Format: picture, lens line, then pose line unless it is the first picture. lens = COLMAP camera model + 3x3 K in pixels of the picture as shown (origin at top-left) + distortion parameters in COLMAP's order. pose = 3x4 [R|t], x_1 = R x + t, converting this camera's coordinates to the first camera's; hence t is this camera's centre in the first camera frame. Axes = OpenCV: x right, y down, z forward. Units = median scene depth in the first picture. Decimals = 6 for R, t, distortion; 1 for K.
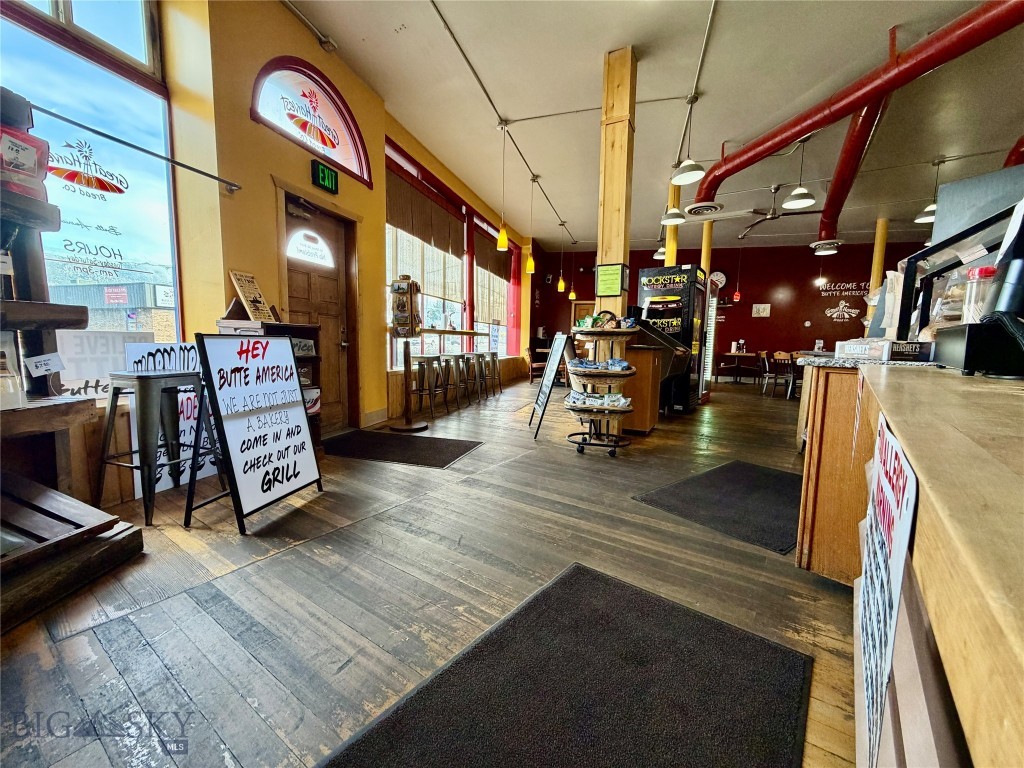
lens RADIAL K [[408.1, 0, 510.1], [0, 408.1, 384.6], [0, 0, 1]] dist [-0.000022, -0.000159]
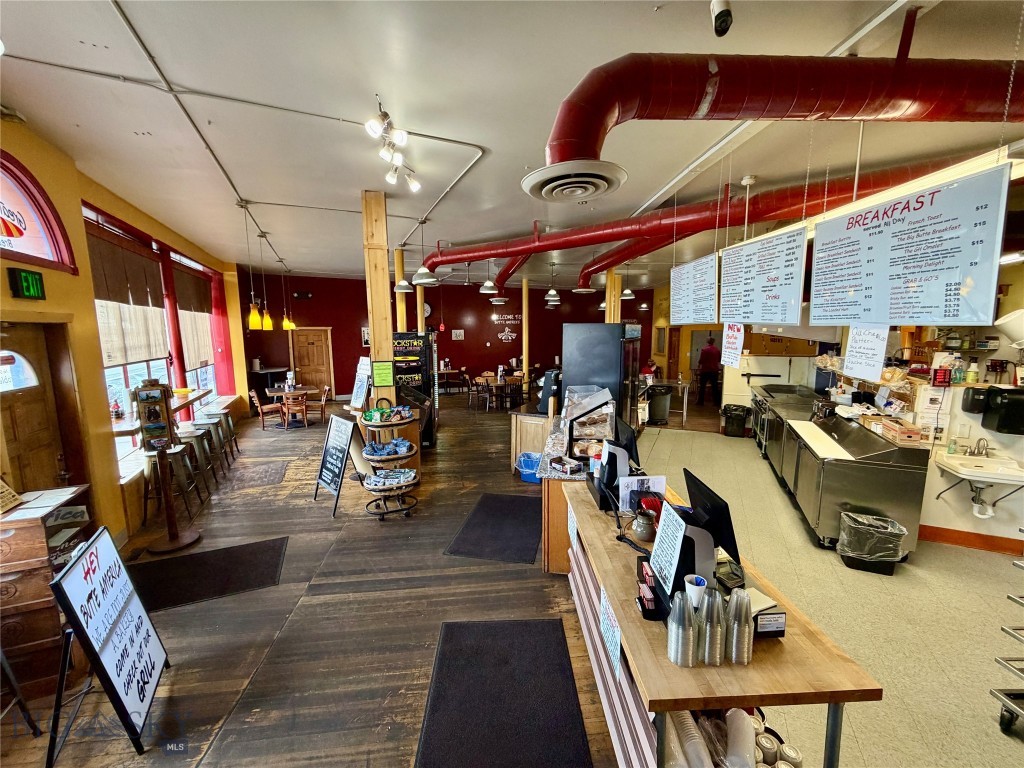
lens RADIAL K [[408.1, 0, 510.1], [0, 408.1, 384.6], [0, 0, 1]] dist [-0.000022, -0.000159]
pose [[0.756544, -0.112895, 0.644125, -0.251969], [0.092184, 0.993561, 0.065868, -0.255466], [-0.647413, 0.009546, 0.762079, -0.179358]]
